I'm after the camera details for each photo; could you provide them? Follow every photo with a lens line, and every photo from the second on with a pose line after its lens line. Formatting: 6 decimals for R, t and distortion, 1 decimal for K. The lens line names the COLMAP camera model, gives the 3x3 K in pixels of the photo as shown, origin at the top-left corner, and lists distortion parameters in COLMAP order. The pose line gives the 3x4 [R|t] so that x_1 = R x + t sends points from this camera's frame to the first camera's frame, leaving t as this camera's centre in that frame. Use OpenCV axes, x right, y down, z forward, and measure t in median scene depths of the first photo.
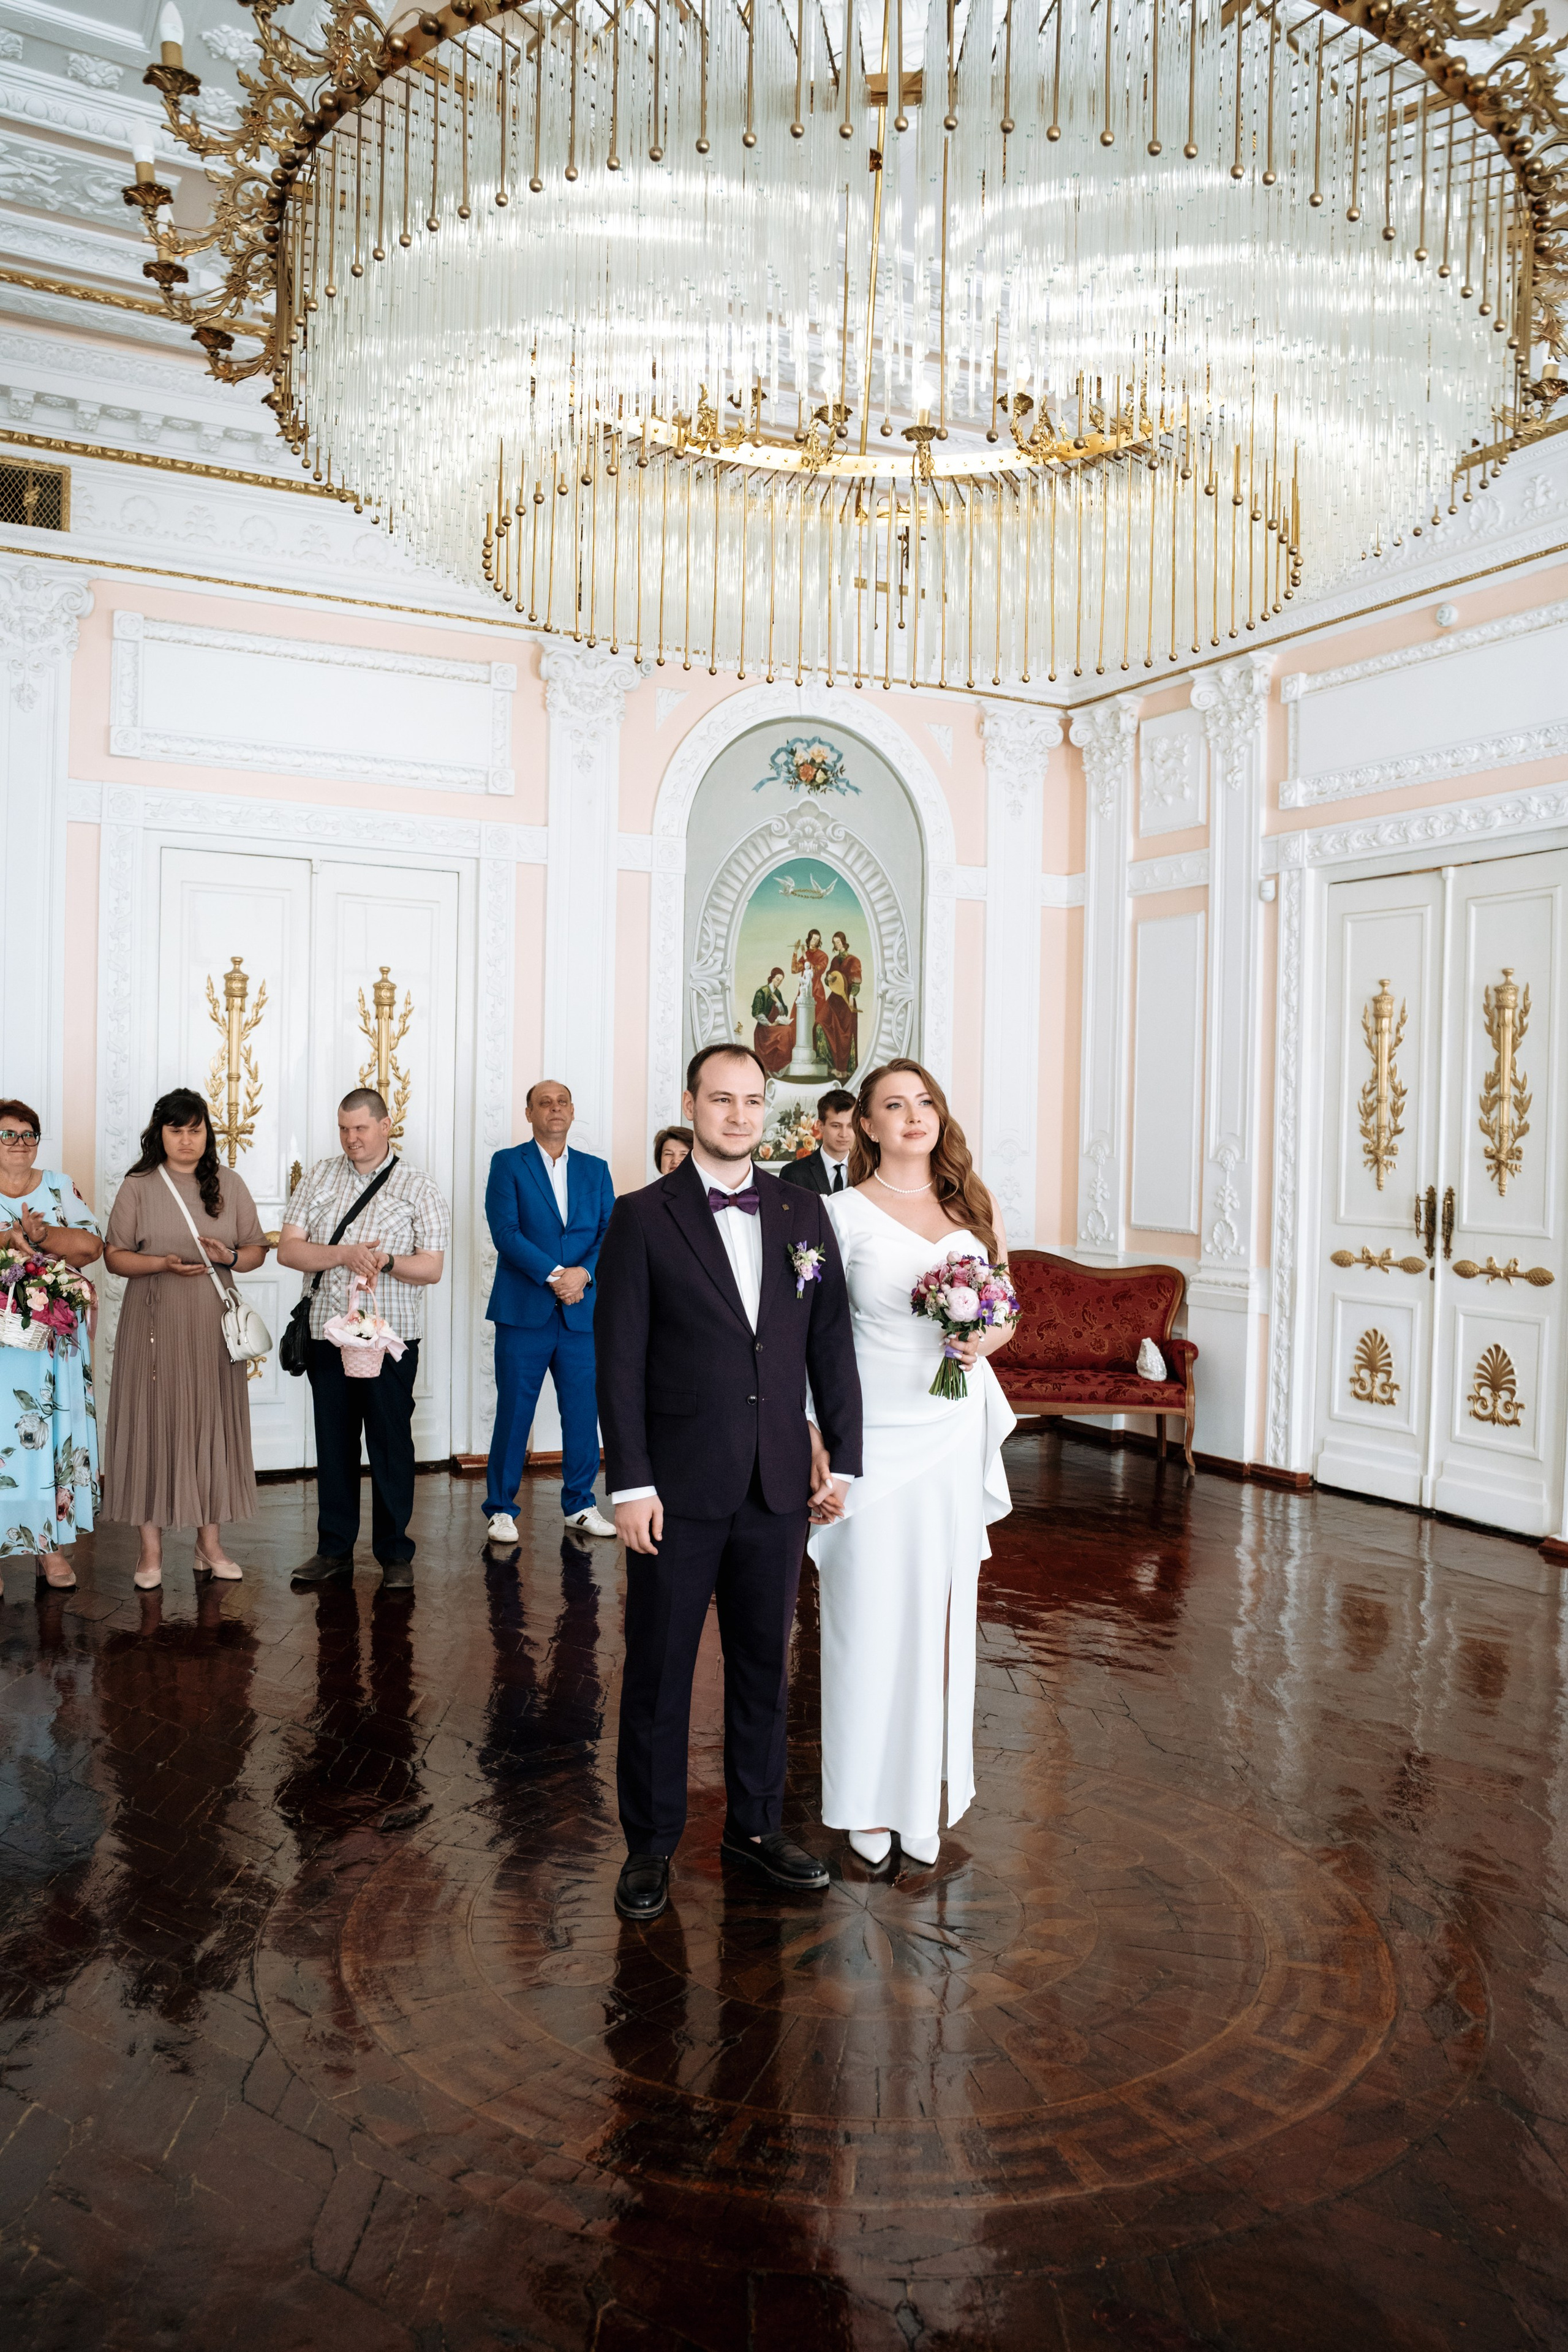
lens RADIAL K [[1745.1, 0, 721.4], [0, 1745.1, 1173.8], [0, 0, 1]] dist [-0.057897, -0.008510]
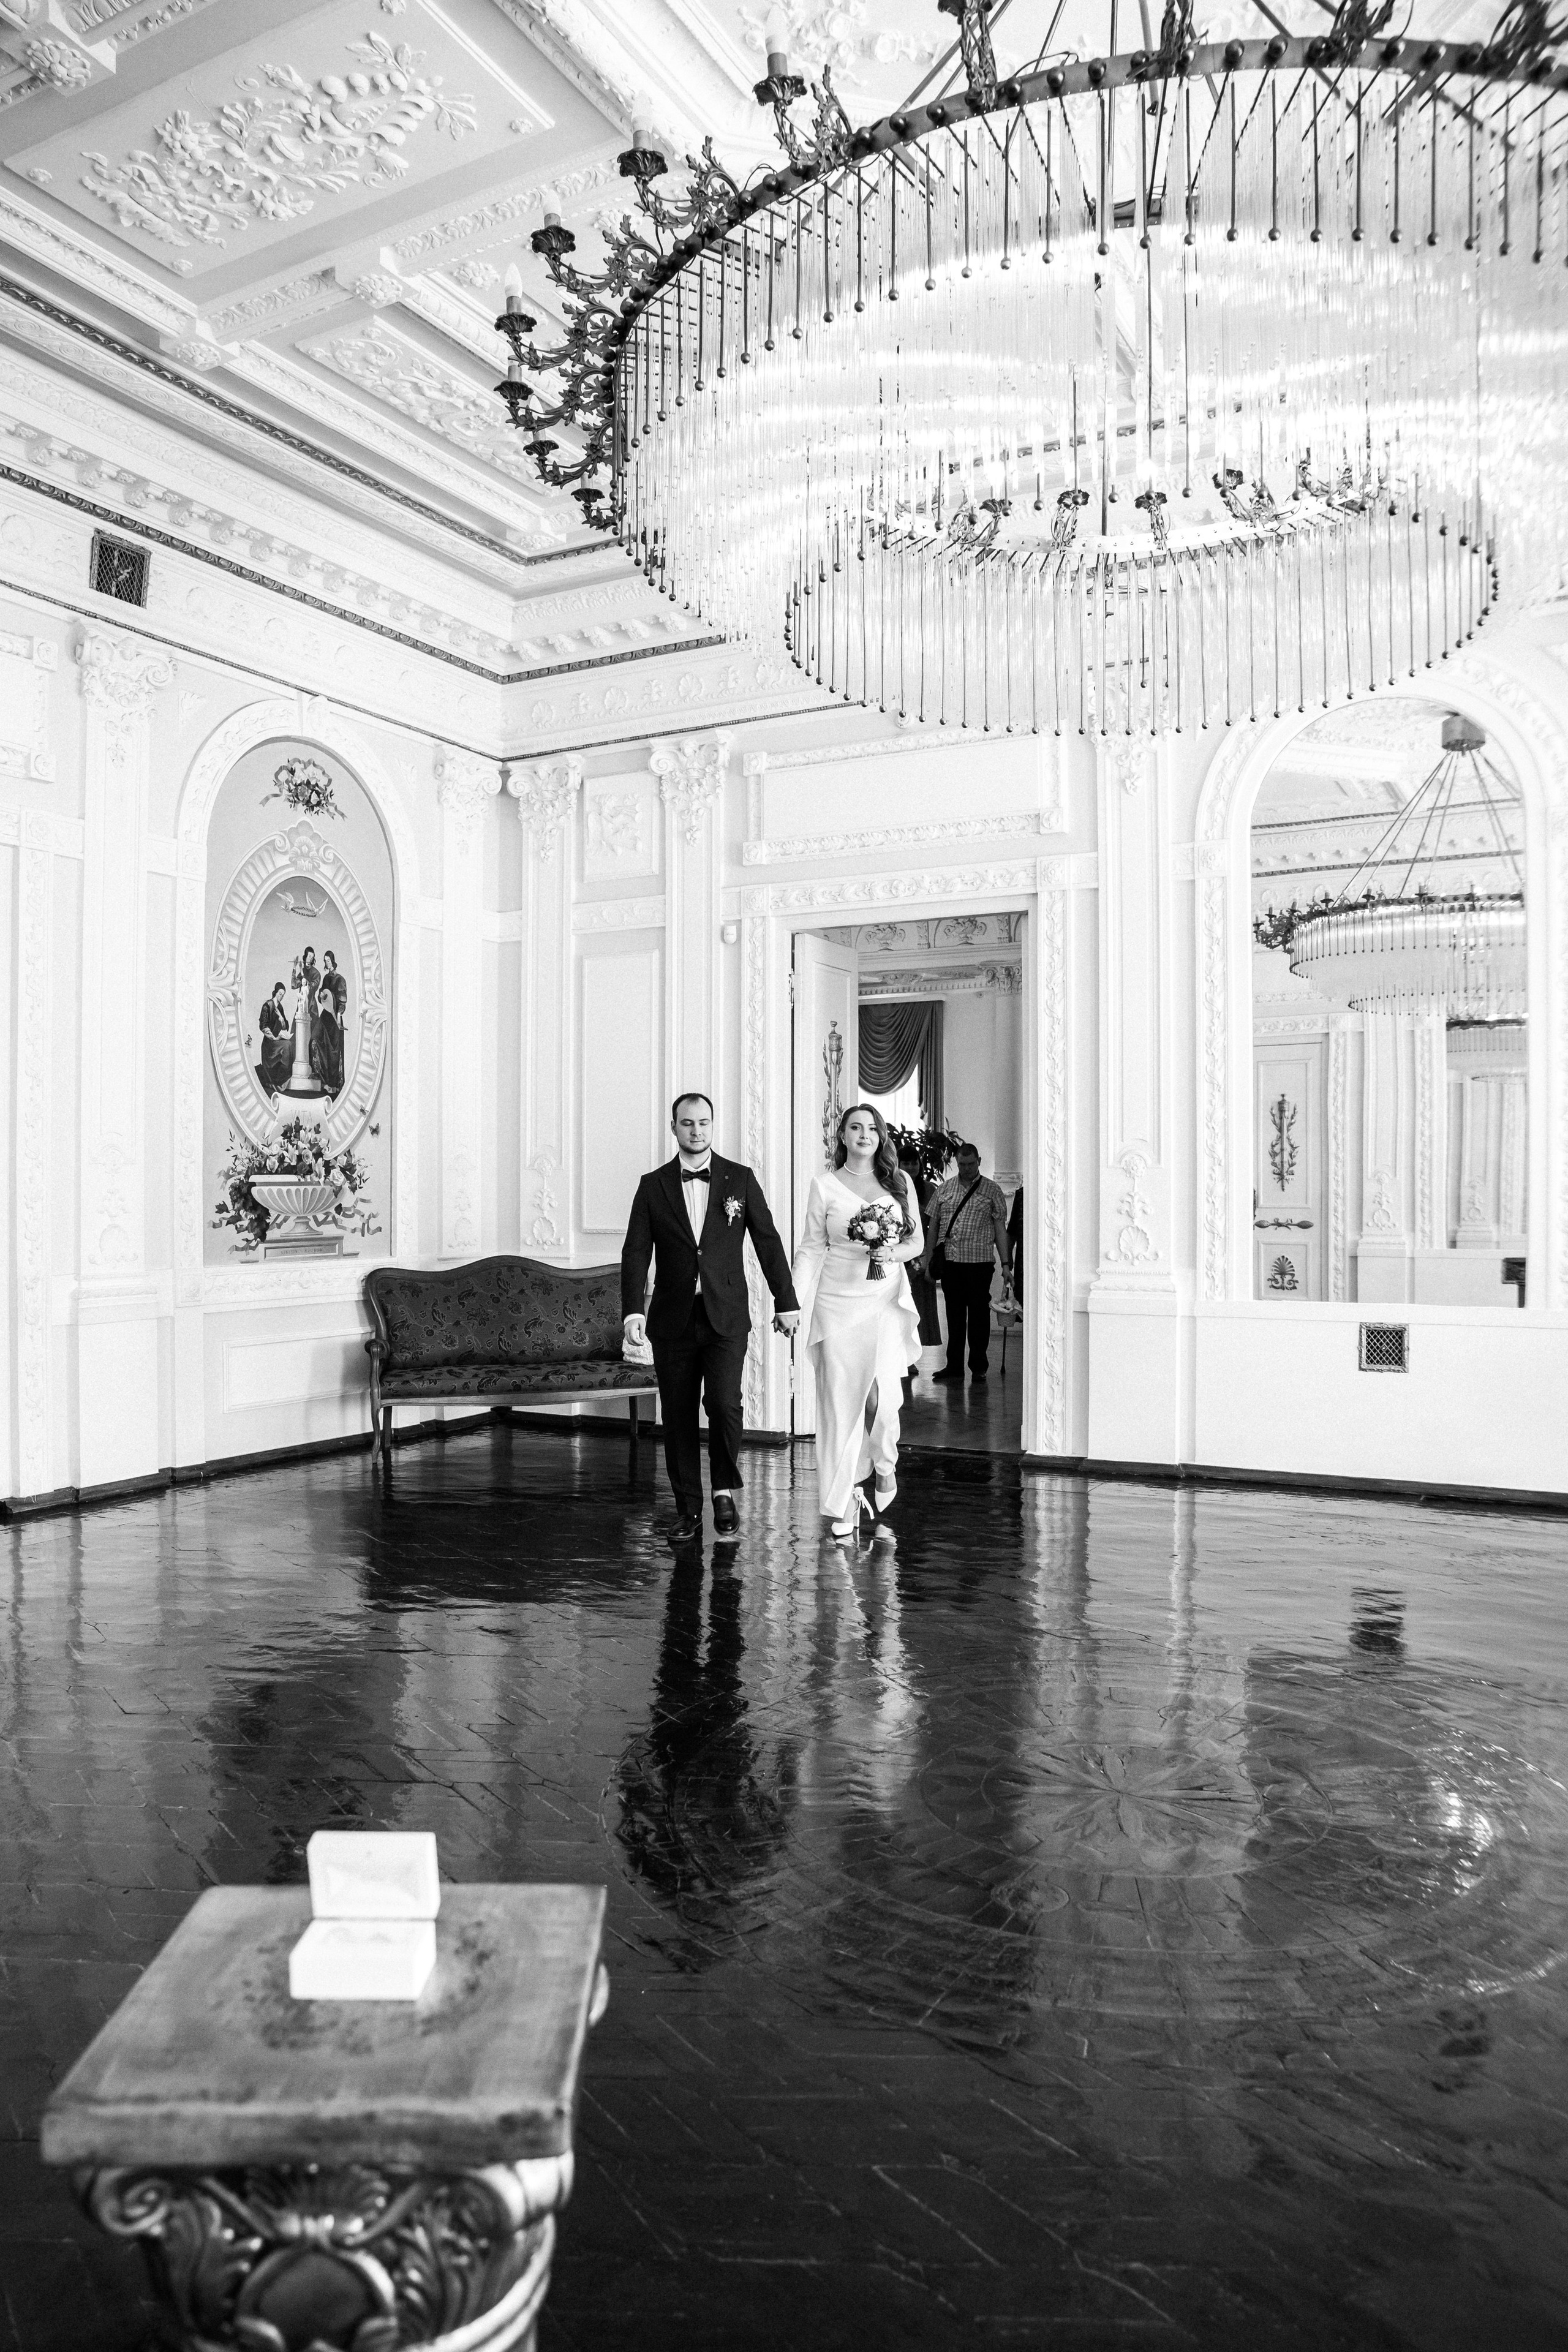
lens RADIAL K [[1617.9, 0, 665.3], [0, 1617.9, 1182.5], [0, 0, 1]] dist [-0.099800, 0.040677]
pose [[0.839261, -0.015915, 0.543496, -0.305564], [0.027995, 0.999511, -0.013960, 0.016914], [-0.543008, 0.026931, 0.839296, 0.114624]]
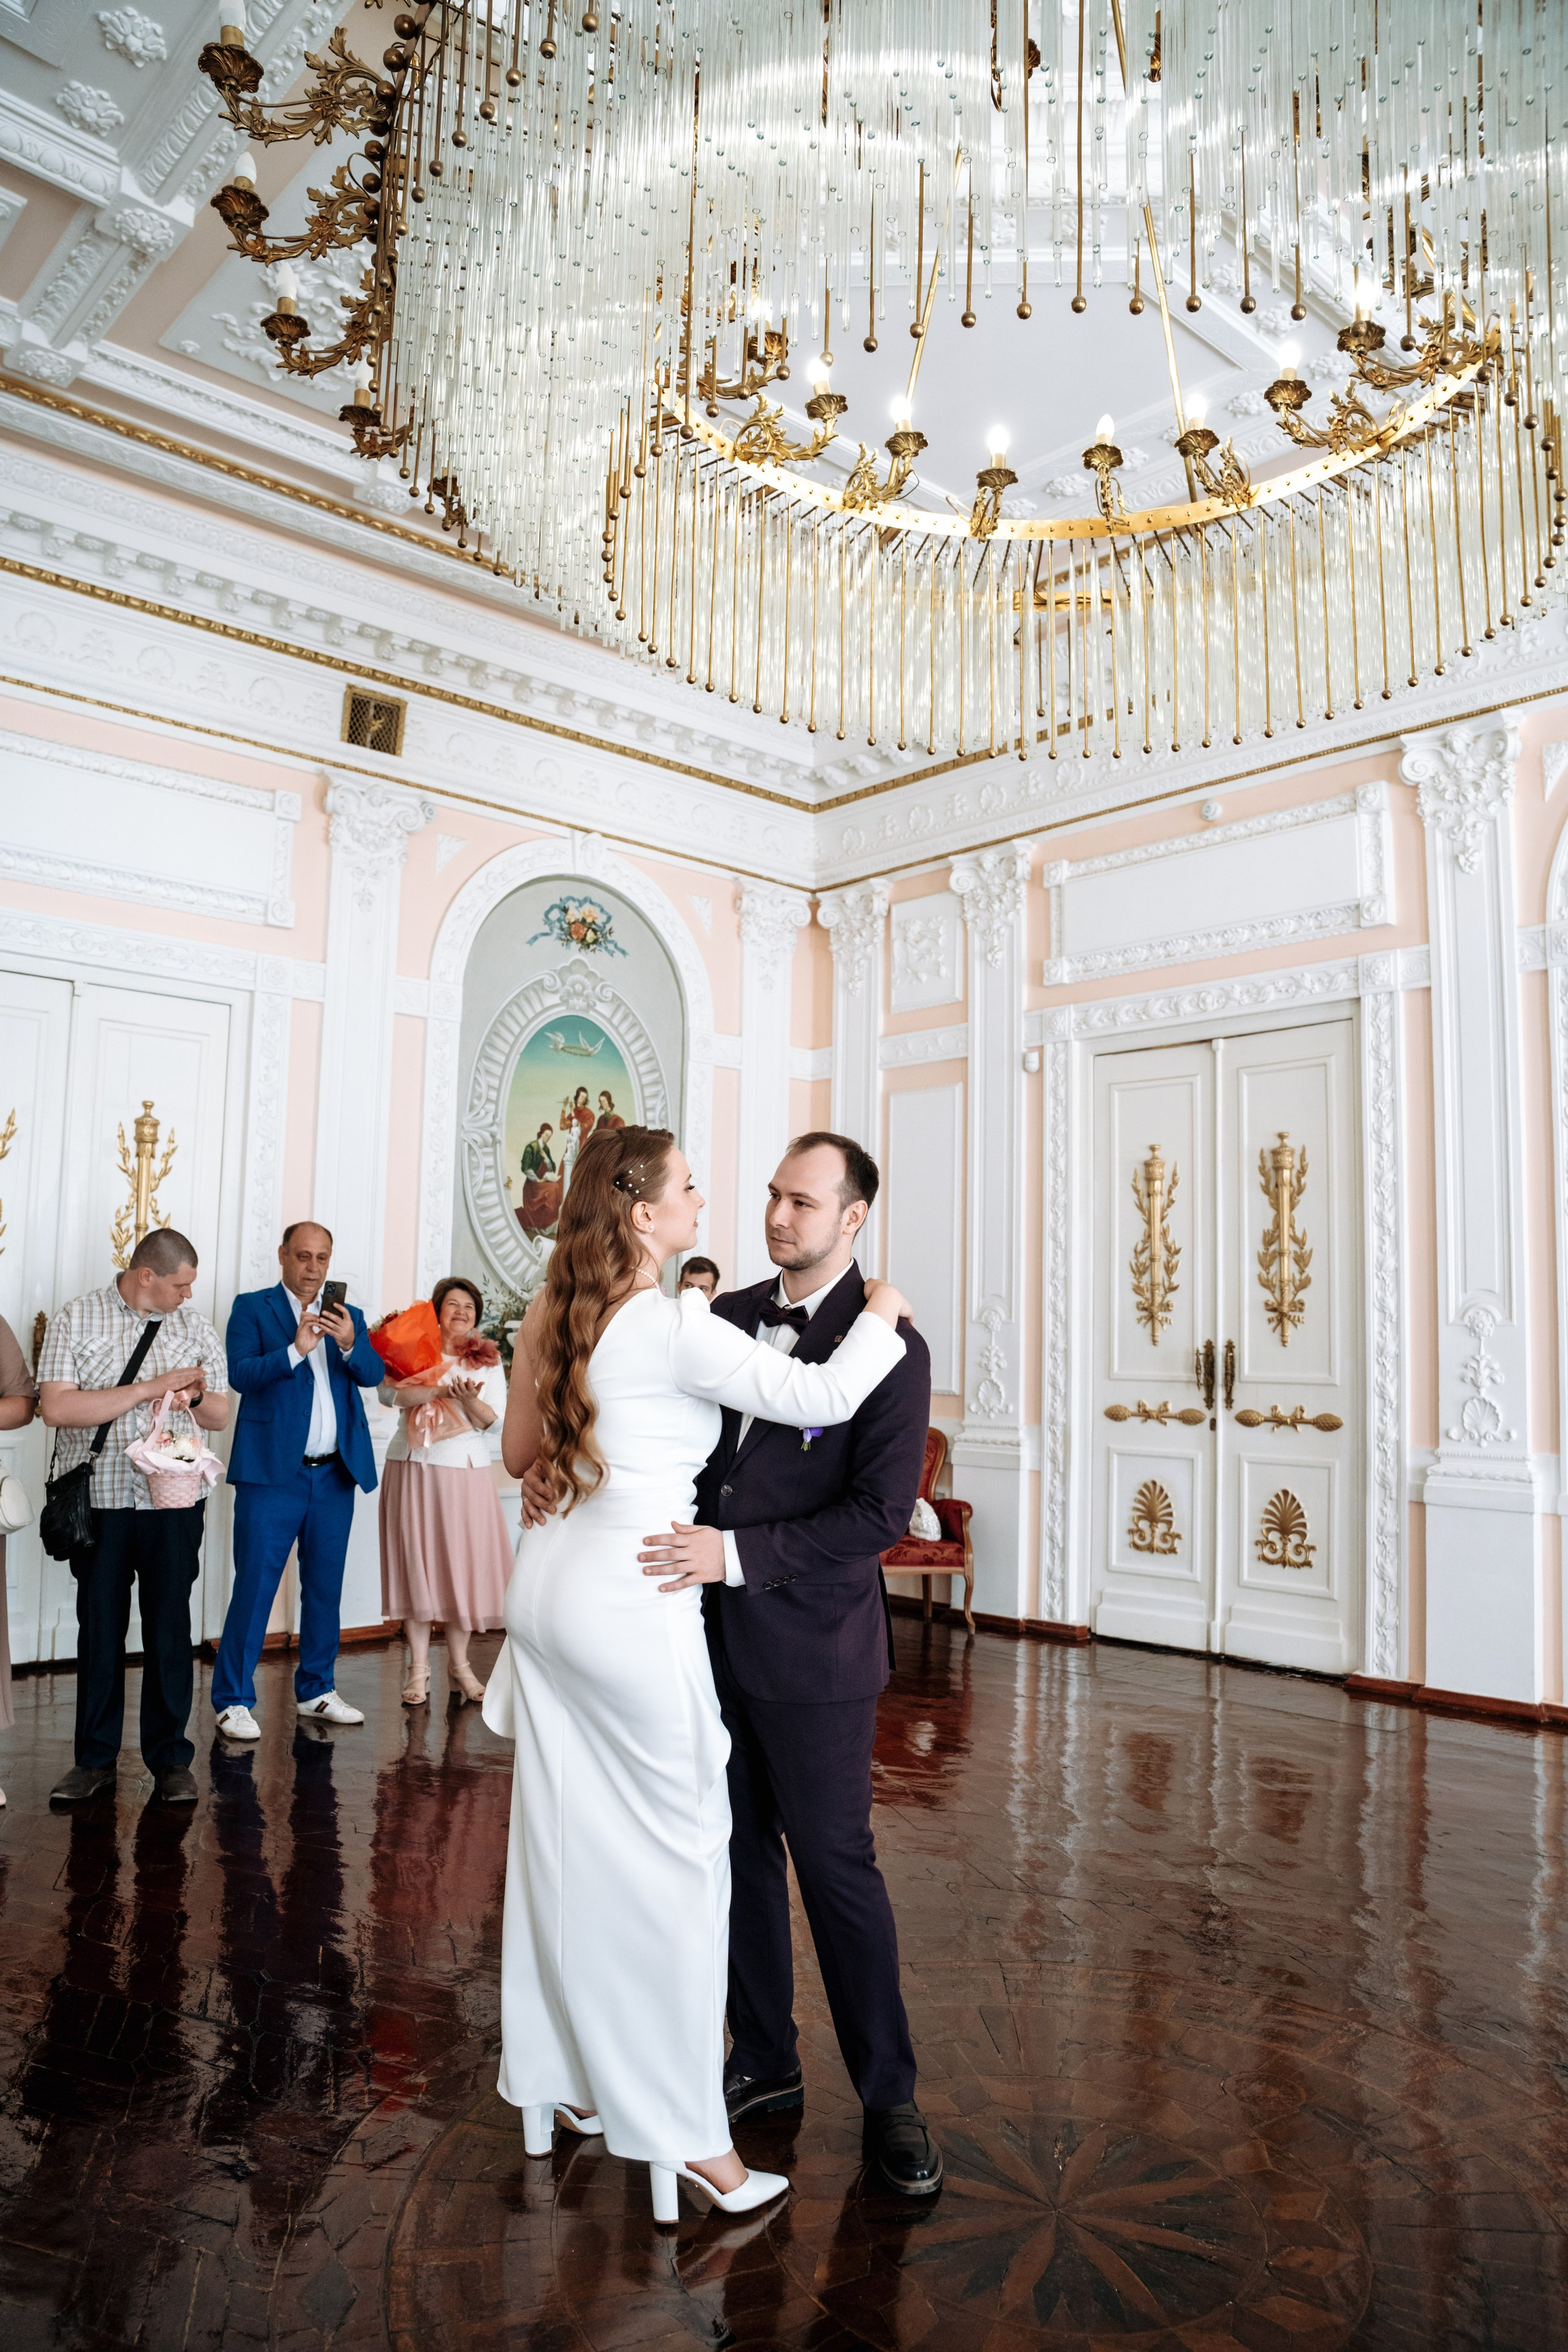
lens RADIAL K [[1617.9, 0, 697.8], [0, 1617.9, 1185.9], [0, 0, 1]] dist [-0.099800, 0.040677]
pose [[0.968970, 0.027791, 0.245610, -0.114990], [0.001090, 0.993169, -0.116678, 0.024100], [-0.247175, 0.113325, 0.962321, 0.117132]]
